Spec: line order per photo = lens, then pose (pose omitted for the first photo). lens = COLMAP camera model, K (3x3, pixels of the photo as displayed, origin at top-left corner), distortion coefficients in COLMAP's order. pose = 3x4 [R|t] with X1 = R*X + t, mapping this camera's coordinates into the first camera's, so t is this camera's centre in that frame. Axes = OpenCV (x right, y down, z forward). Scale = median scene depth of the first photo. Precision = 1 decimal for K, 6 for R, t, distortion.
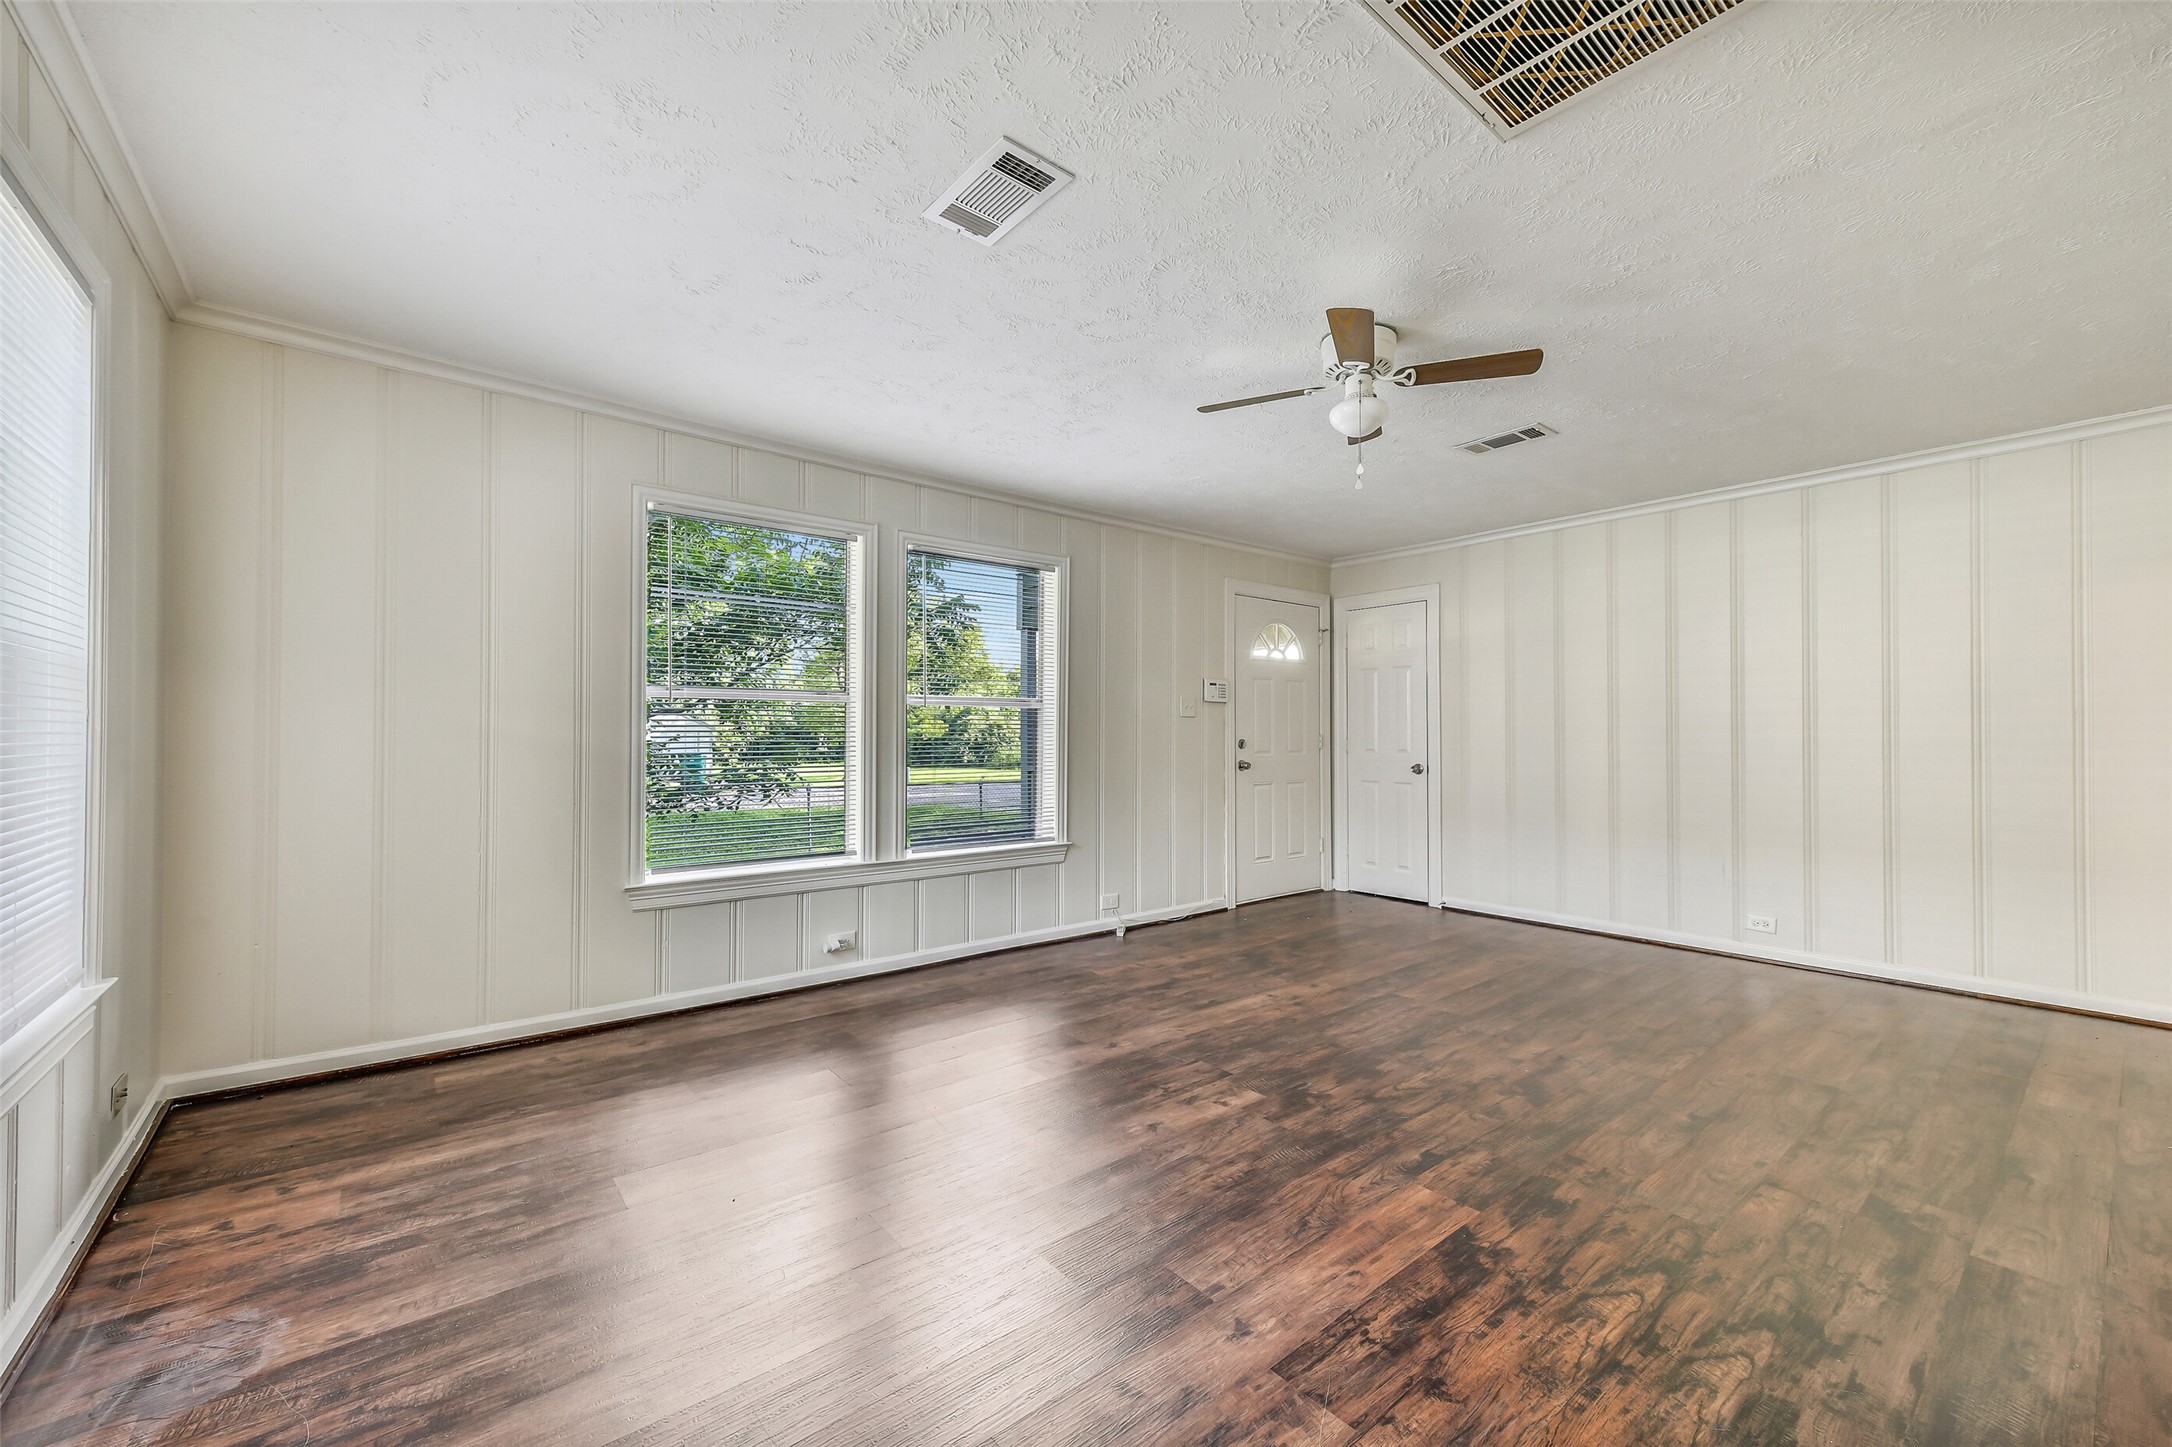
lens RADIAL K [[851.1, 0, 1092.8], [0, 851.1, 721.8], [0, 0, 1]] dist [0.002123, 0.000214]
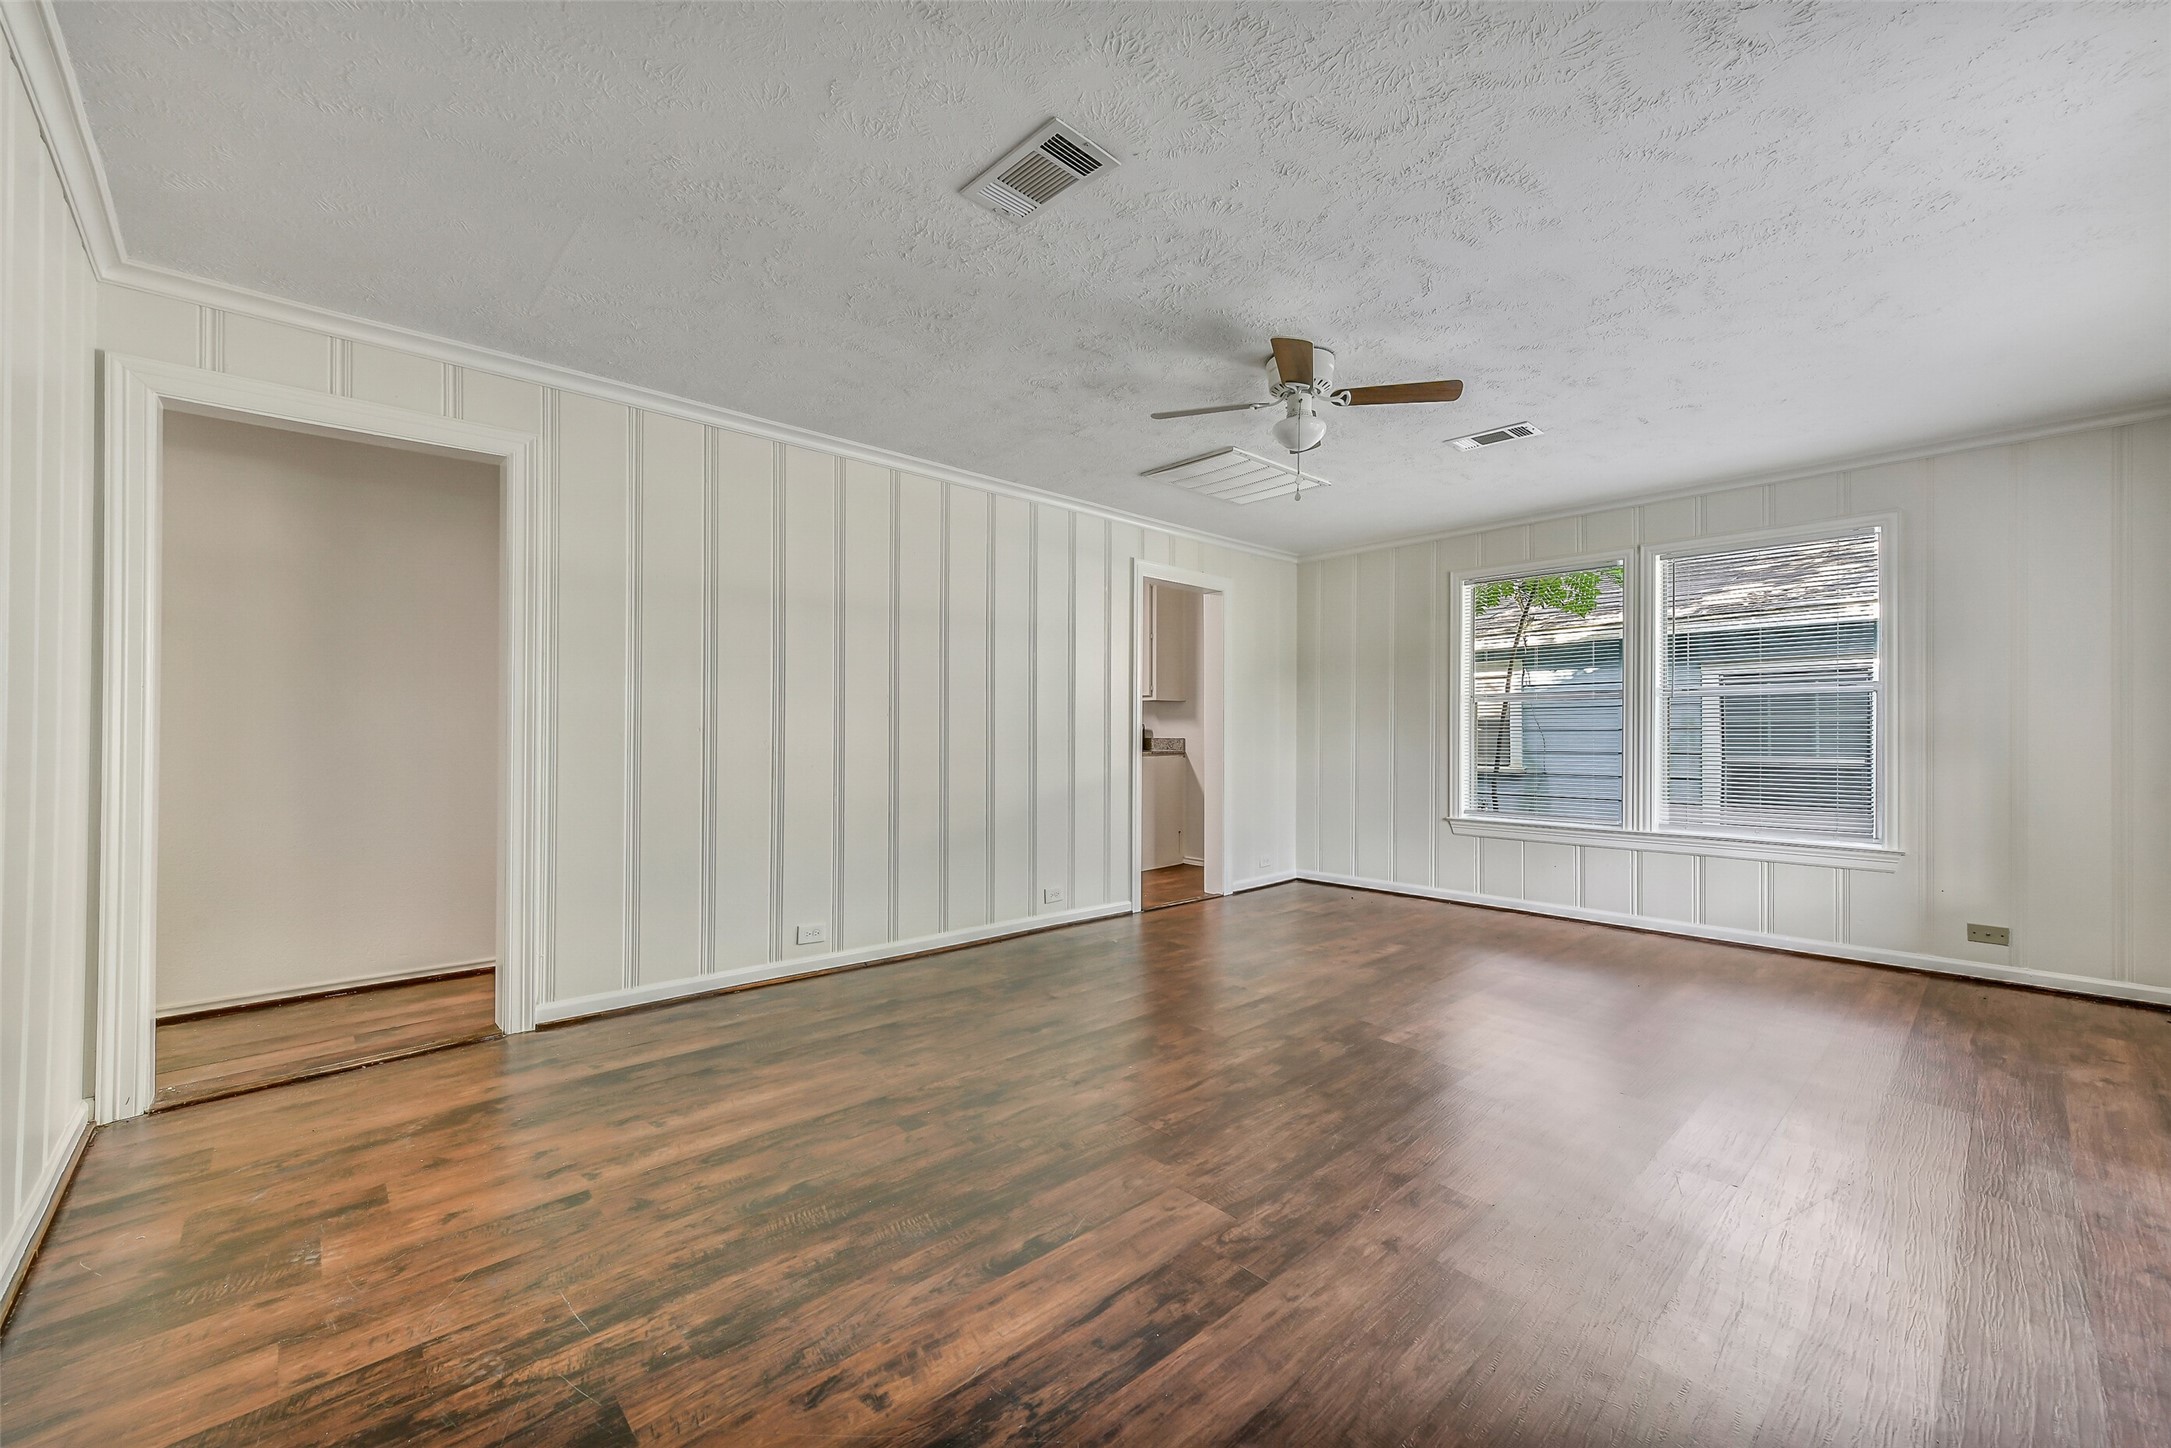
lens RADIAL K [[851.5, 0, 1089.9], [0, 851.5, 727.9], [0, 0, 1]] dist [0.012313, -0.000006]
pose [[-0.998034, -0.005631, -0.062426, 0.523247], [-0.003813, 0.999566, -0.029214, 0.041292], [0.062563, -0.028919, -0.997622, 1.679611]]
